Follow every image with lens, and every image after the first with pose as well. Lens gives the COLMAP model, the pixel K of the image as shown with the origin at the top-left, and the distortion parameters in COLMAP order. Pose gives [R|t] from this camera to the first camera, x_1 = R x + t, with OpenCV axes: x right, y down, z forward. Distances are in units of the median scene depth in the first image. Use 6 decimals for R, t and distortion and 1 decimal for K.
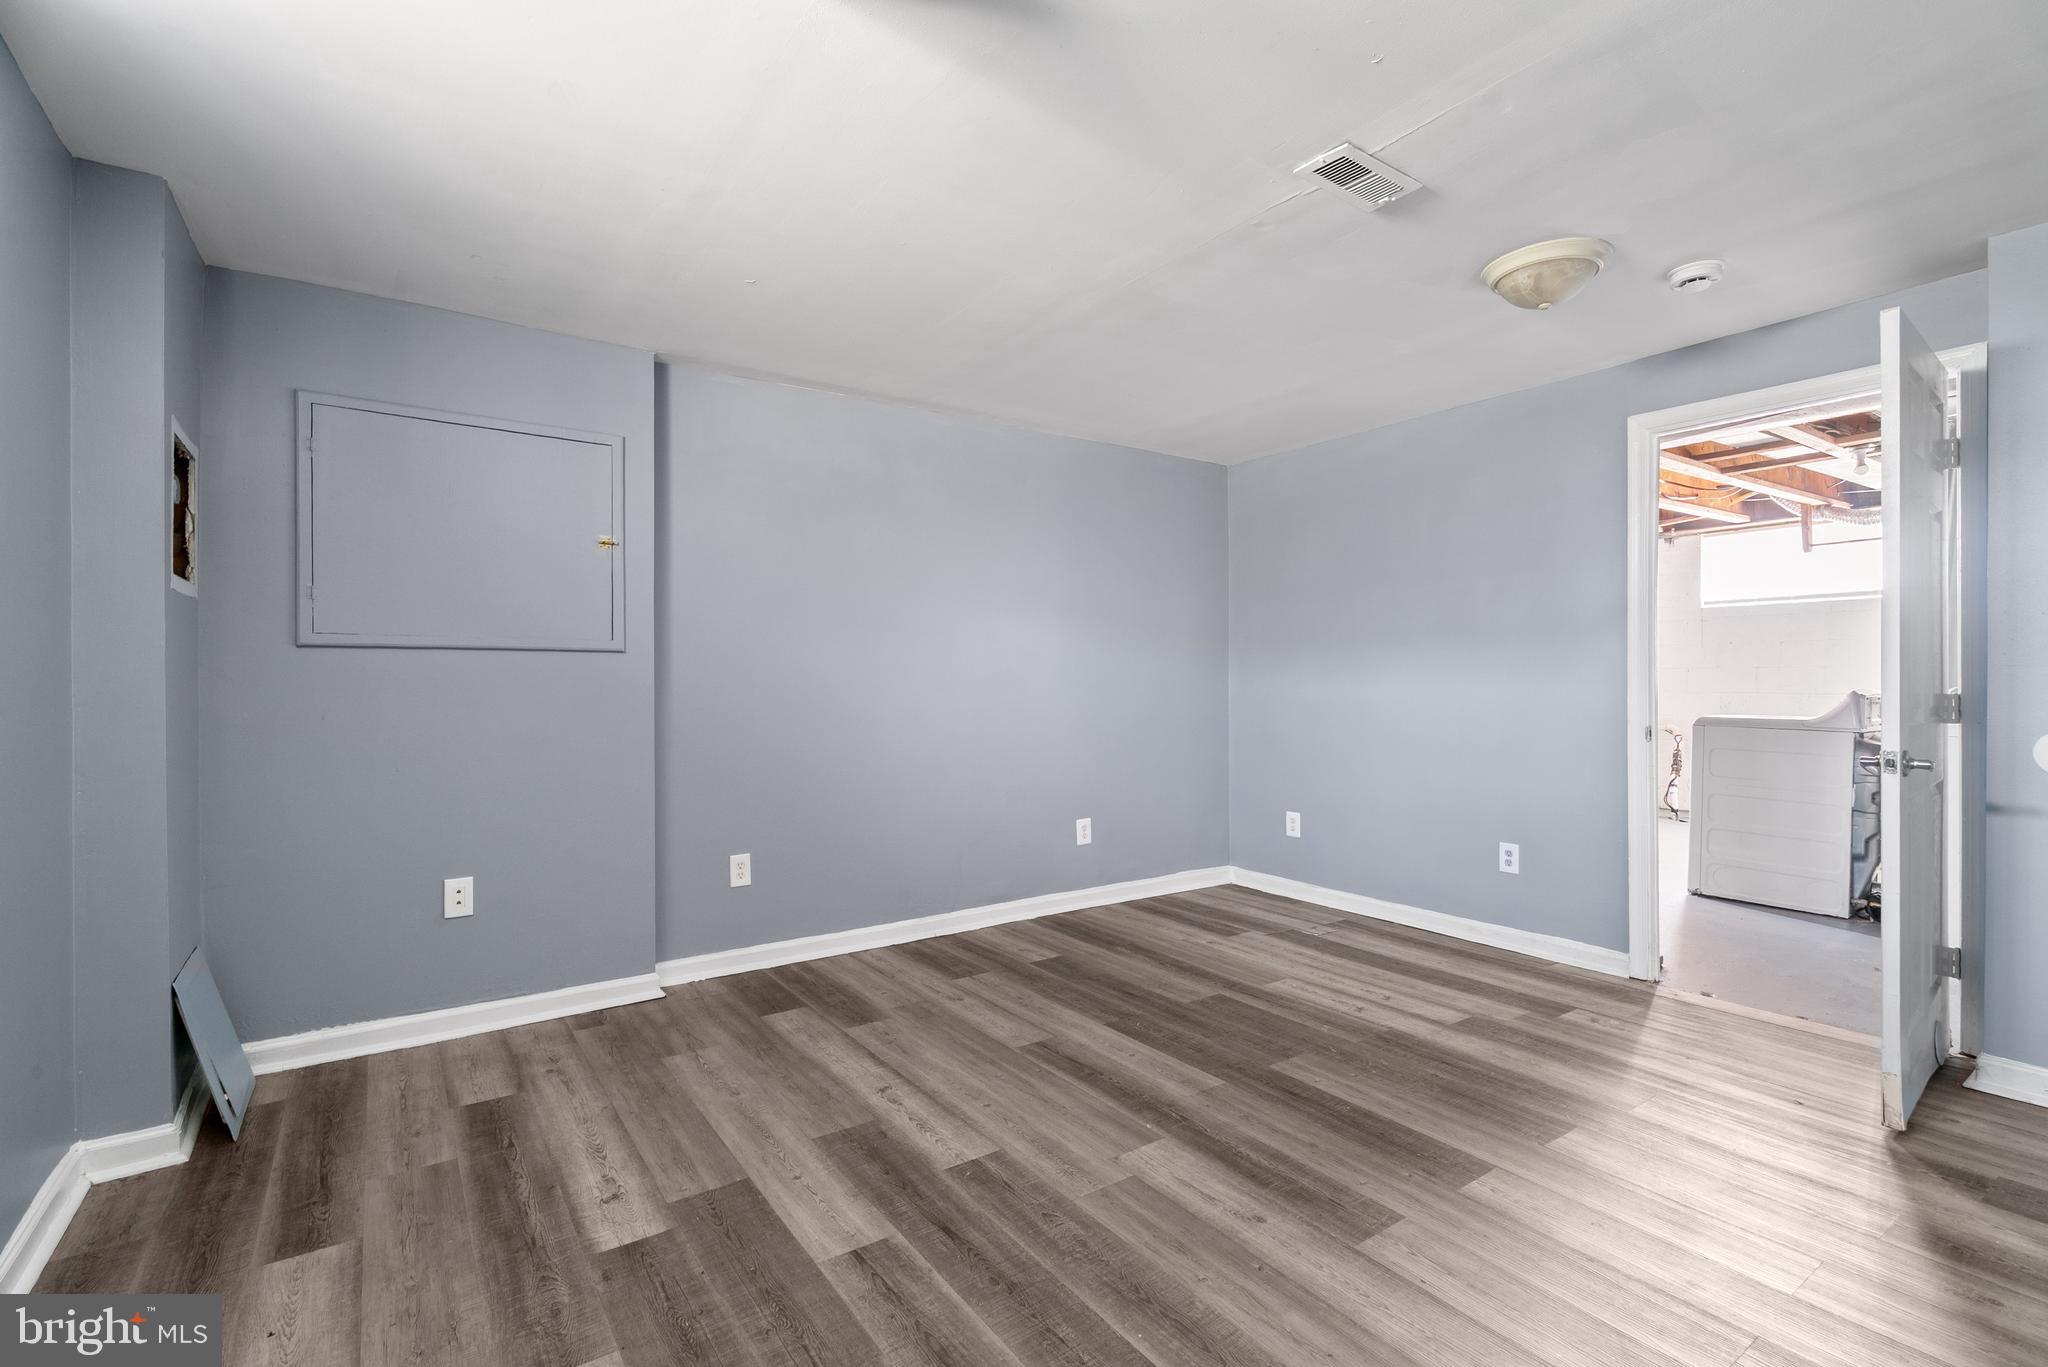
lens RADIAL K [[918.3, 0, 1022.3], [0, 918.3, 679.9], [0, 0, 1]] dist [-0.001887, 0.000176]
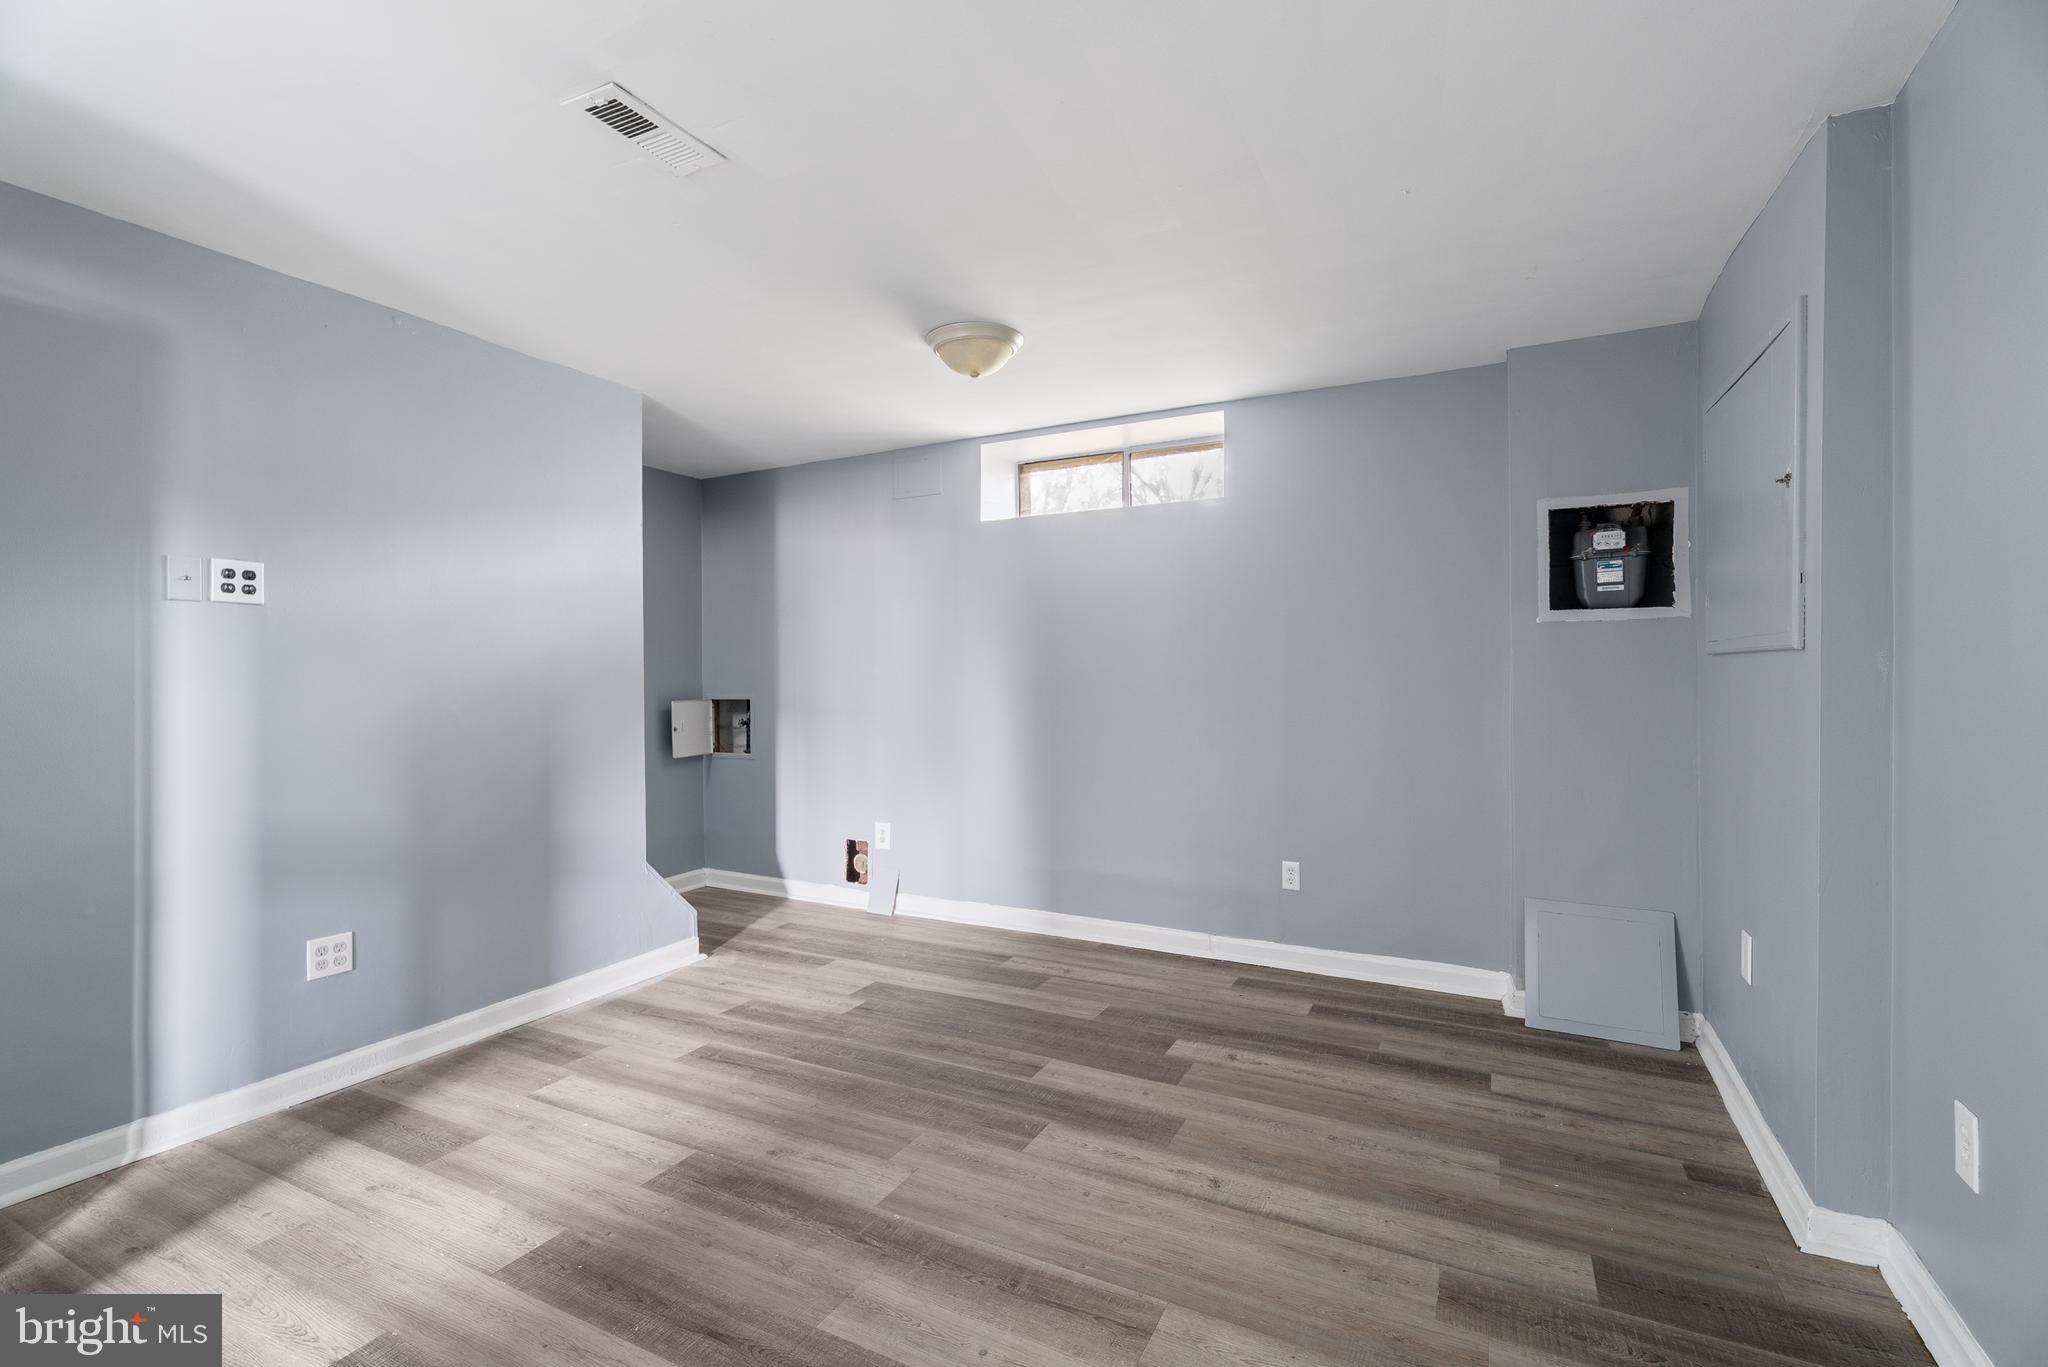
lens RADIAL K [[918.3, 0, 1022.3], [0, 918.3, 679.9], [0, 0, 1]] dist [-0.001887, 0.000176]
pose [[-0.878370, 0.008309, -0.477909, 0.462969], [0.006310, 0.999963, 0.005788, -0.026173], [0.477940, 0.002069, -0.878390, 1.893962]]
